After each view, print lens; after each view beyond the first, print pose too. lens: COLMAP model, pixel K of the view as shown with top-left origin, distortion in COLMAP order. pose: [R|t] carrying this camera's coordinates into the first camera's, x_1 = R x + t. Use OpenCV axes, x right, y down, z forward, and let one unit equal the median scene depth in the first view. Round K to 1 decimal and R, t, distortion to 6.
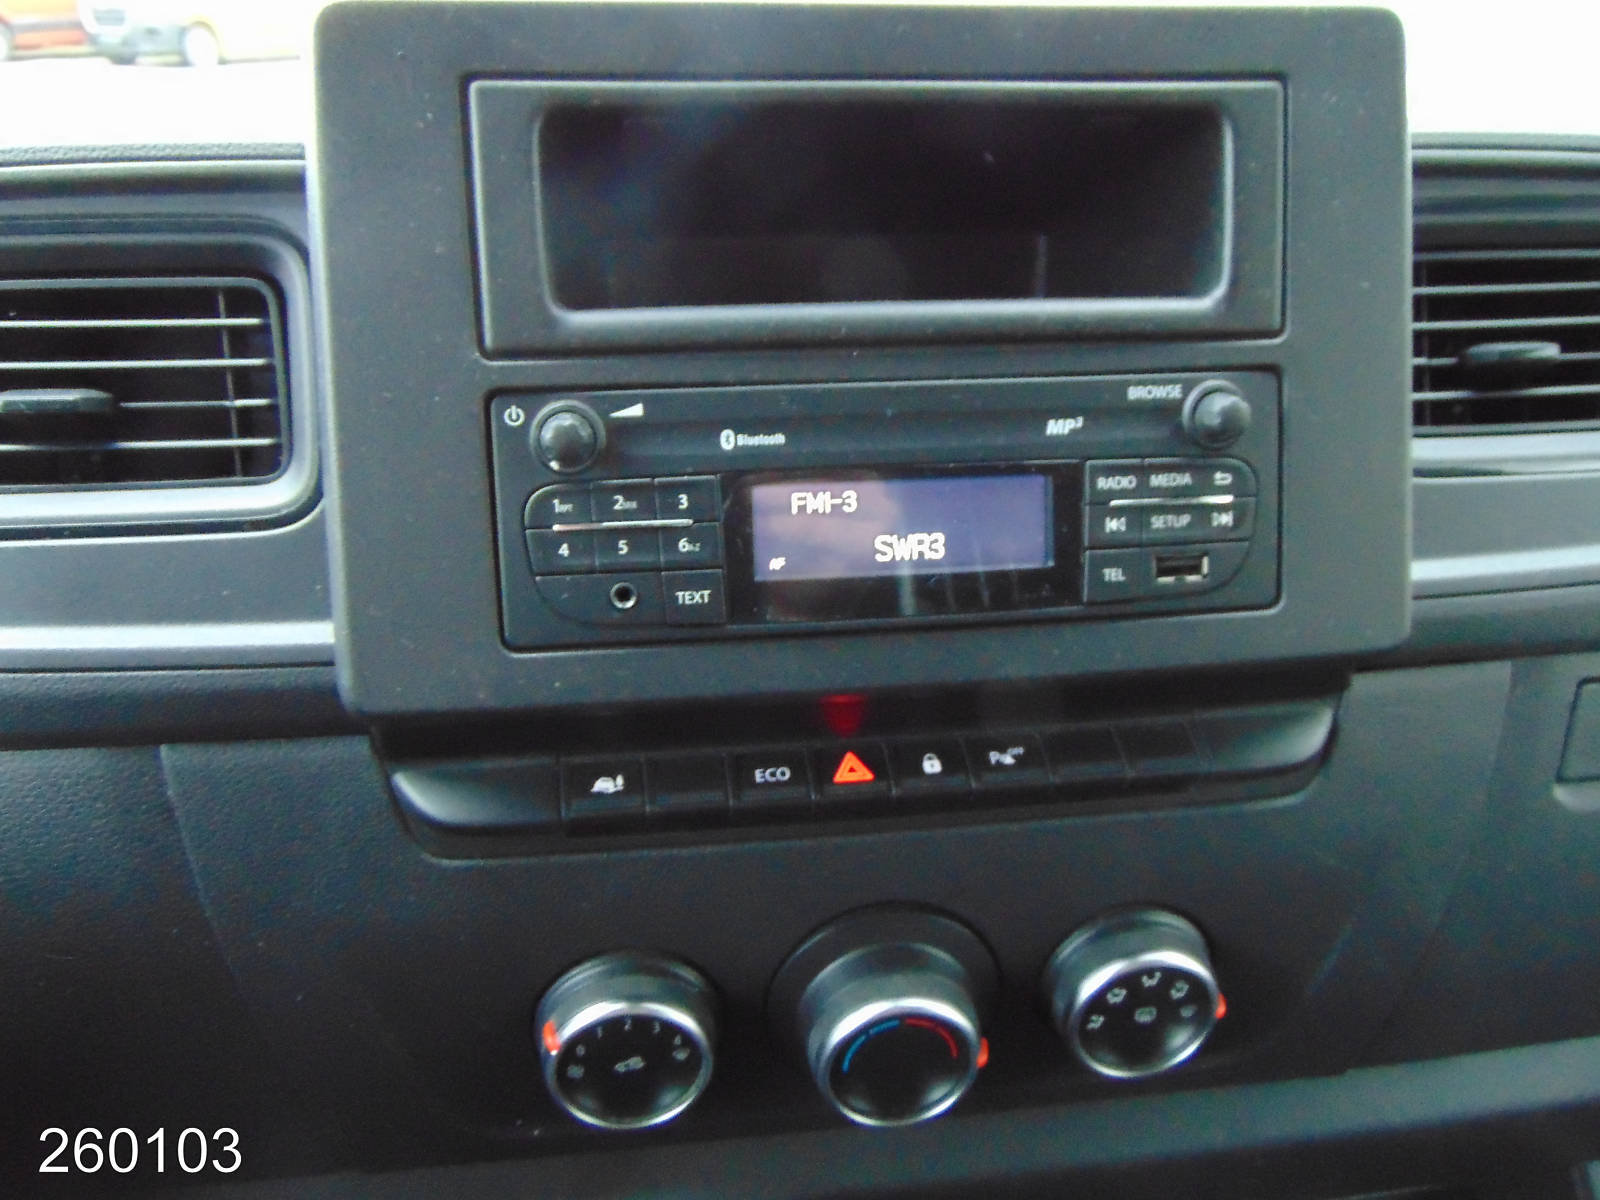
lens RADIAL K [[1186.8, 0, 800.0], [0, 1186.8, 600.0], [0, 0, 1]] dist [-0.049684, 0.000549]
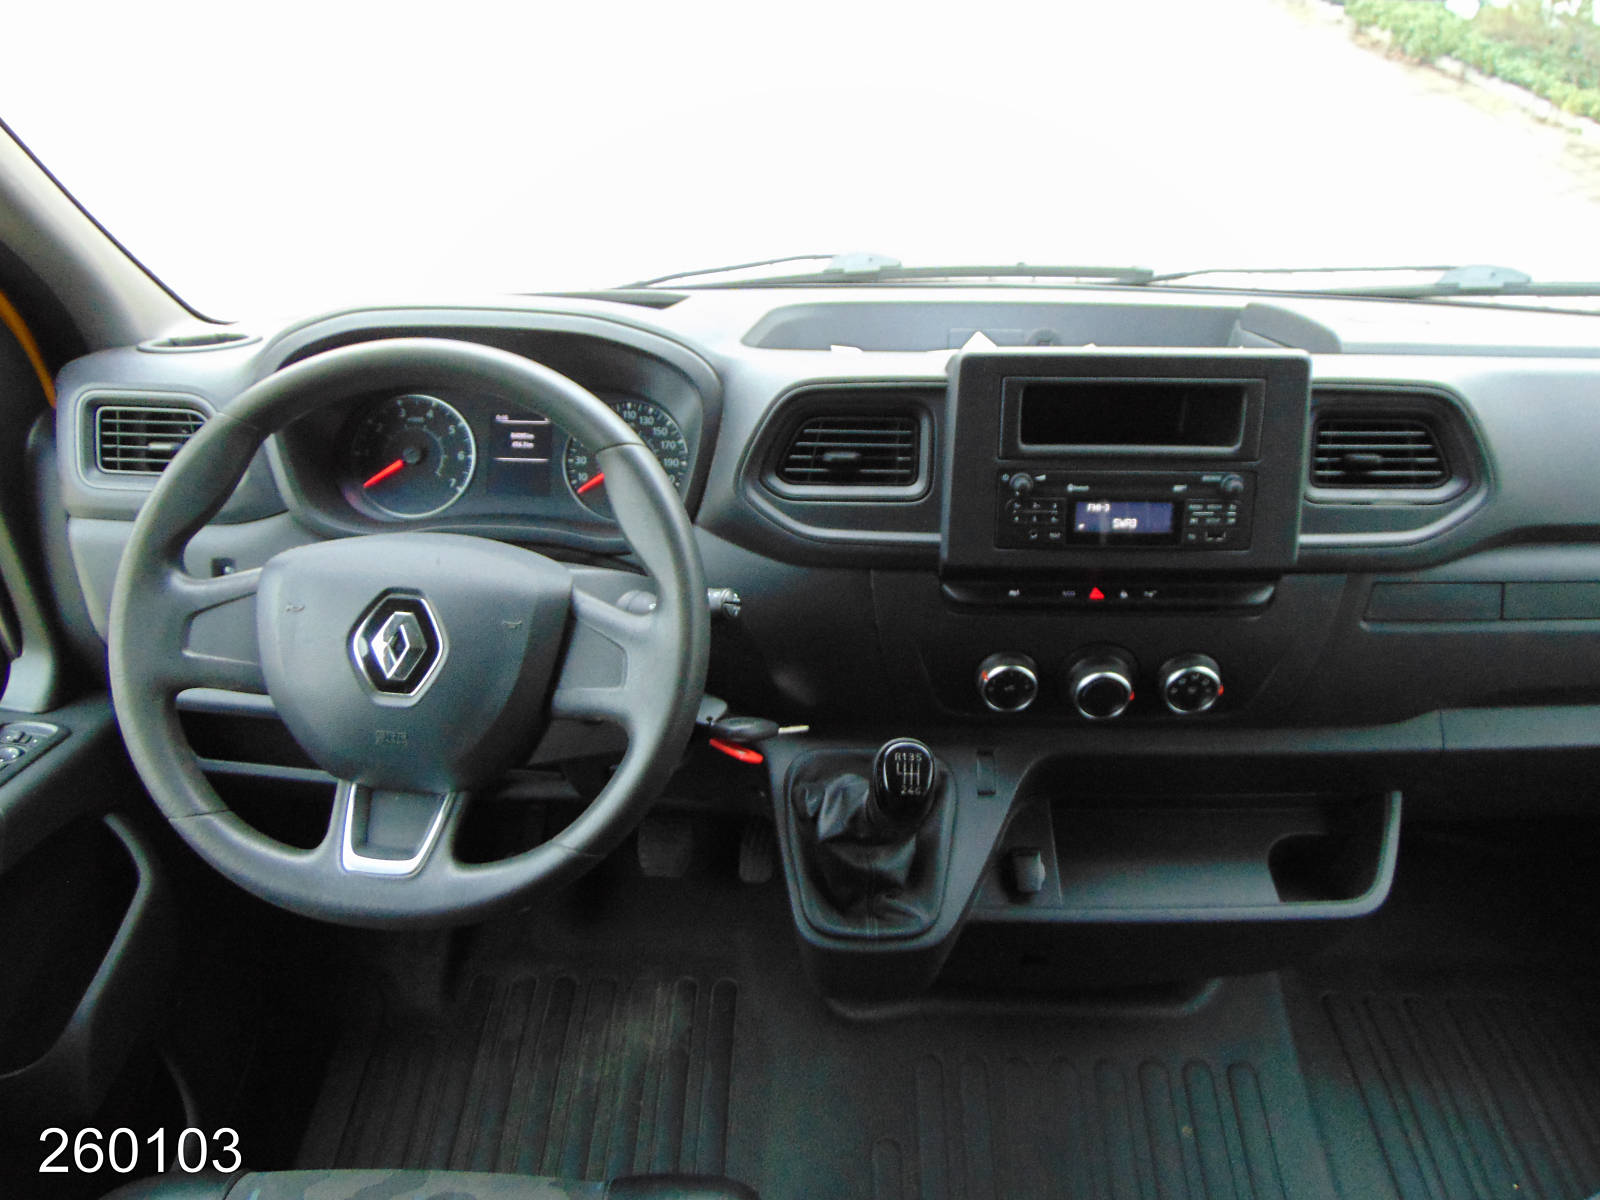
lens RADIAL K [[1166.4, 0, 800.0], [0, 1166.4, 600.0], [0, 0, 1]] dist [-0.002430, -0.000468]
pose [[0.990778, 0.072917, -0.114198, -0.380463], [-0.057460, 0.989418, 0.133233, -0.200488], [0.122704, -0.125442, 0.984484, -2.097764]]
